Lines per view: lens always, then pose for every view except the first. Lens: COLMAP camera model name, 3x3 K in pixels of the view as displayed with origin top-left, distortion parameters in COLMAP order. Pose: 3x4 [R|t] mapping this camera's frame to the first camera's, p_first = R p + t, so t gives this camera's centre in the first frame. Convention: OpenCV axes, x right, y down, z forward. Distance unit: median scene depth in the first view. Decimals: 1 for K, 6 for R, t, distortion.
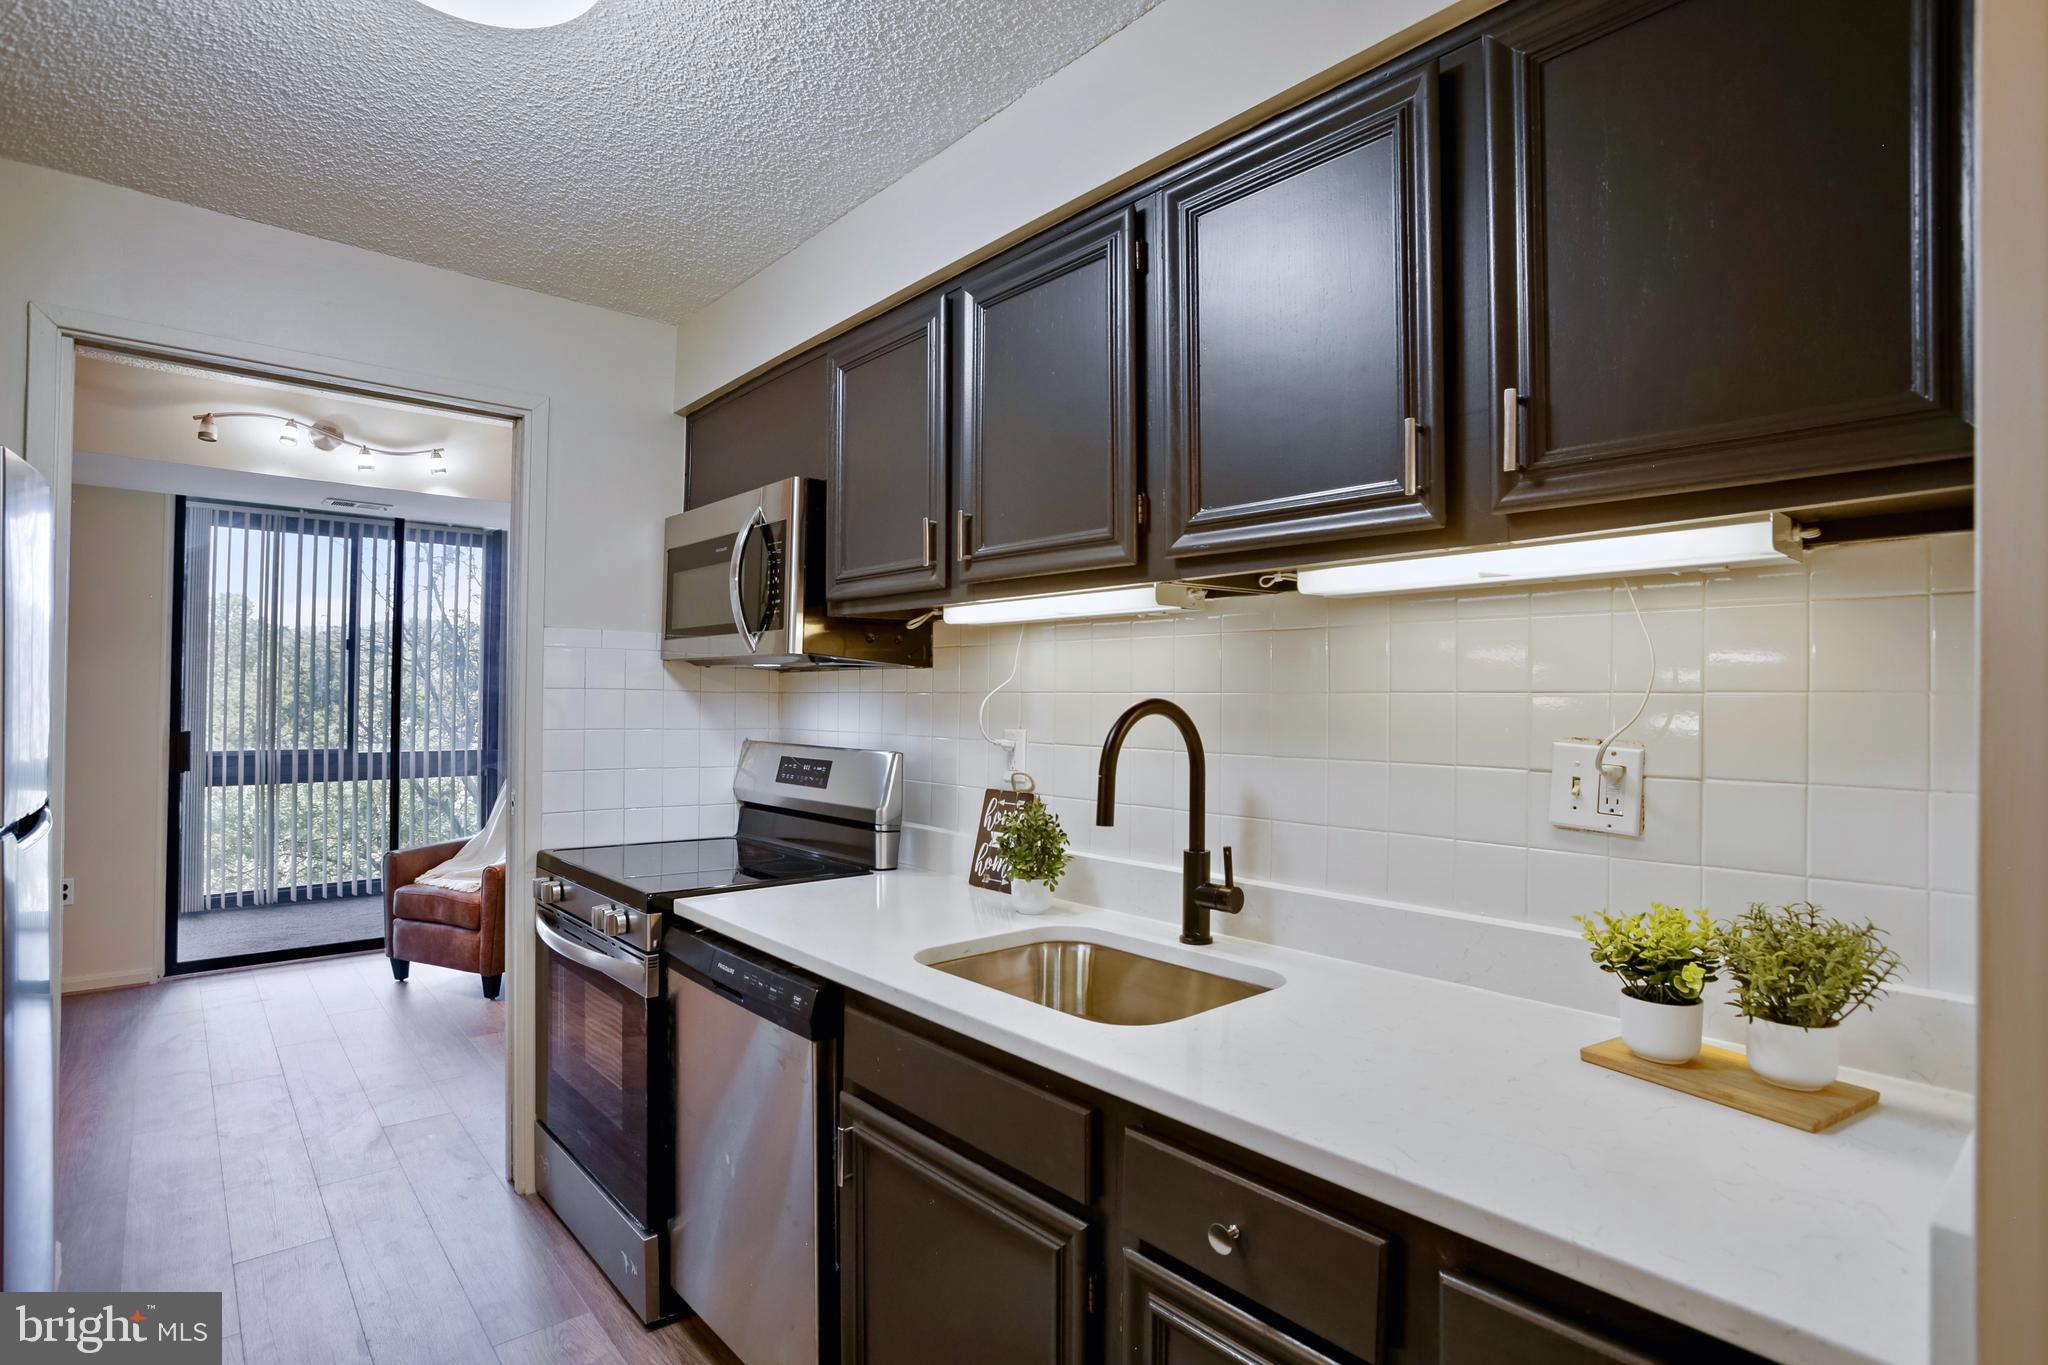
lens RADIAL K [[1023.8, 0, 1024.0], [0, 1023.8, 682.5], [0, 0, 1]] dist [-0.085924, 0.041395]
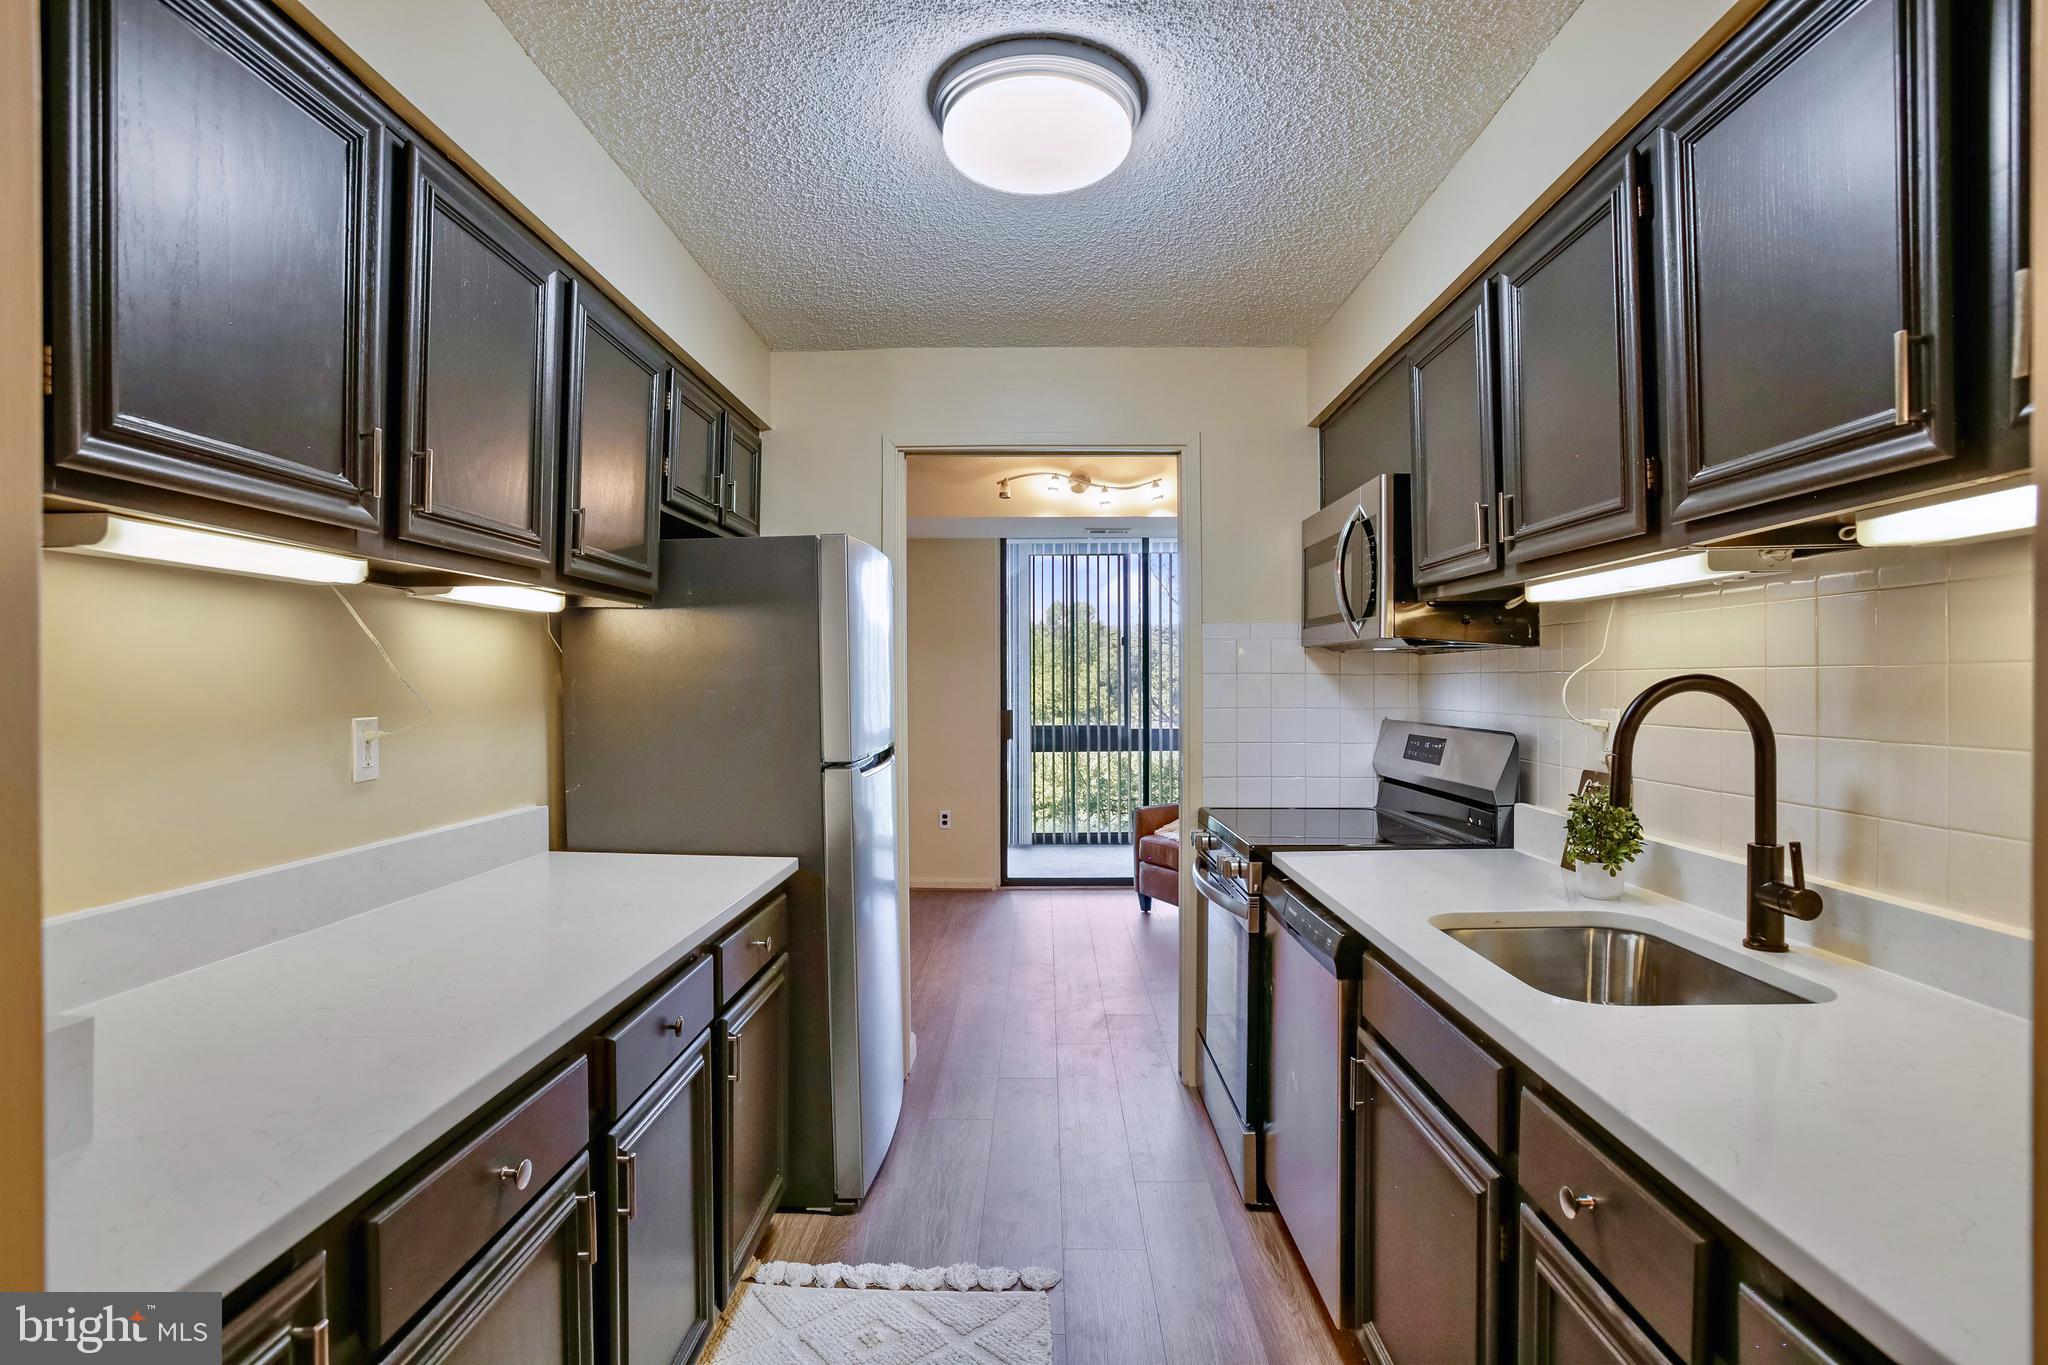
lens RADIAL K [[1023.8, 0, 1024.0], [0, 1023.8, 682.5], [0, 0, 1]] dist [-0.085924, 0.041395]
pose [[0.732288, -0.011662, -0.680896, 0.225616], [0.022663, 0.999717, 0.007251, 0.002574], [0.680618, -0.020740, 0.732345, -0.051151]]
